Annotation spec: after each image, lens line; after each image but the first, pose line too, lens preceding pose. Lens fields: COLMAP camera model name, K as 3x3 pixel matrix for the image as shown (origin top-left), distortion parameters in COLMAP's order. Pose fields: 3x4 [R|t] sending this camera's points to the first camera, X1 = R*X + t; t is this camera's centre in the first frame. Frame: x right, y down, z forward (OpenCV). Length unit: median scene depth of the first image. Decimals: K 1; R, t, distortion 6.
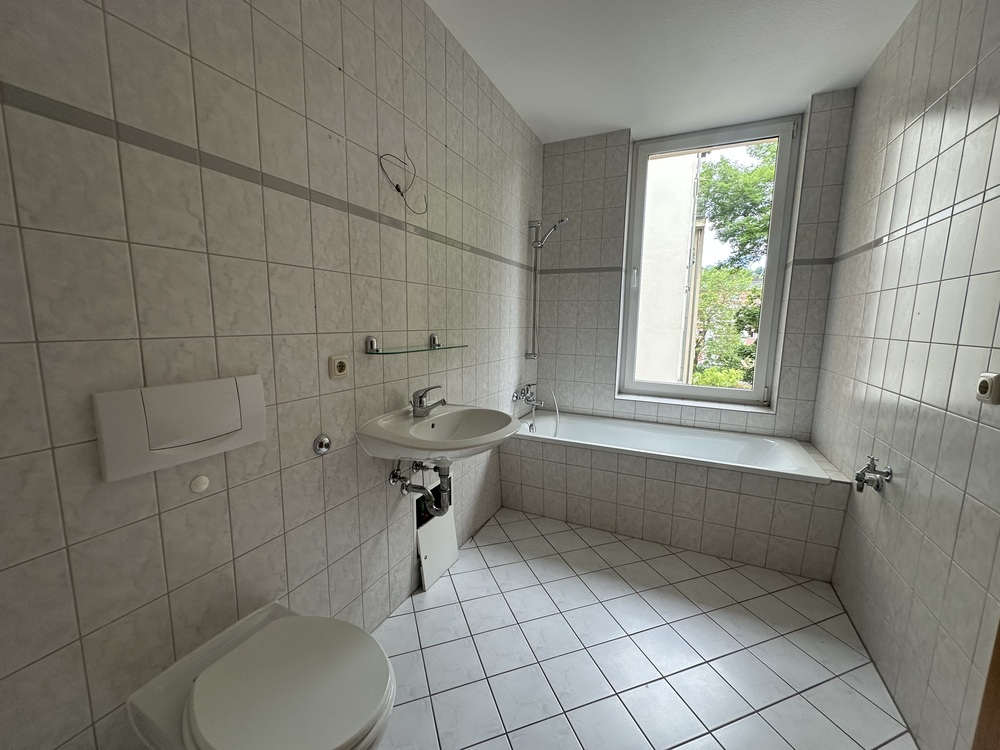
lens RADIAL K [[396.7, 0, 500.0], [0, 396.7, 375.0], [0, 0, 1]] dist [-0.001371, -0.000073]
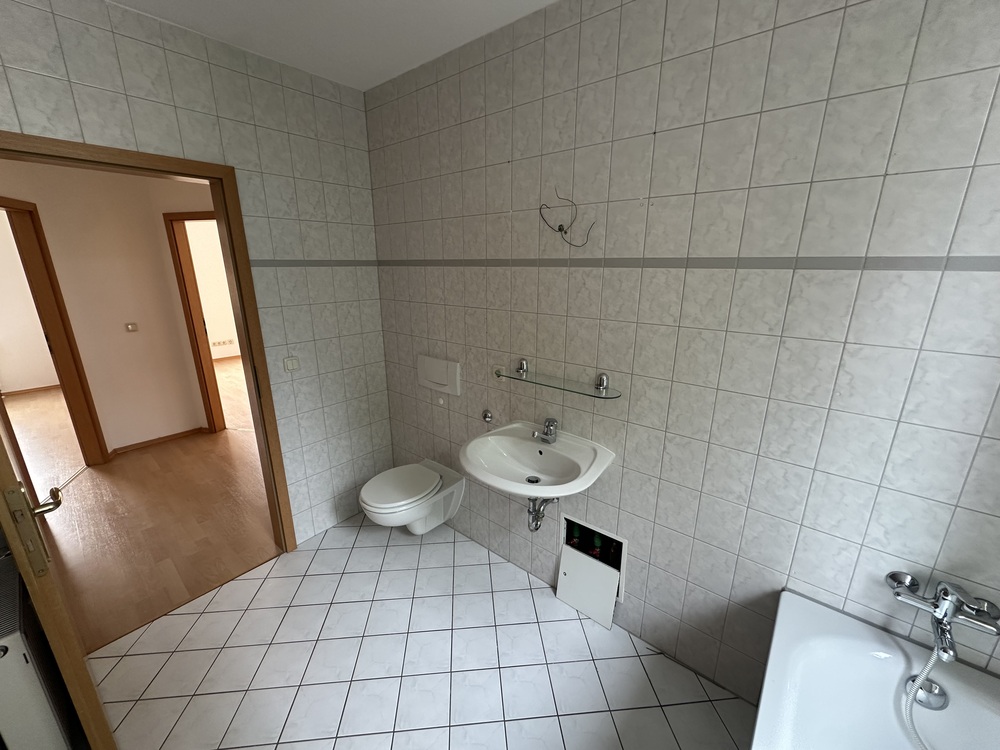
lens RADIAL K [[396.7, 0, 500.0], [0, 396.7, 375.0], [0, 0, 1]] dist [-0.001371, -0.000073]
pose [[-0.235750, 0.257470, -0.937087, 0.901535], [-0.133619, 0.946520, 0.293677, -0.414416], [0.962584, 0.194447, -0.188739, 1.185431]]
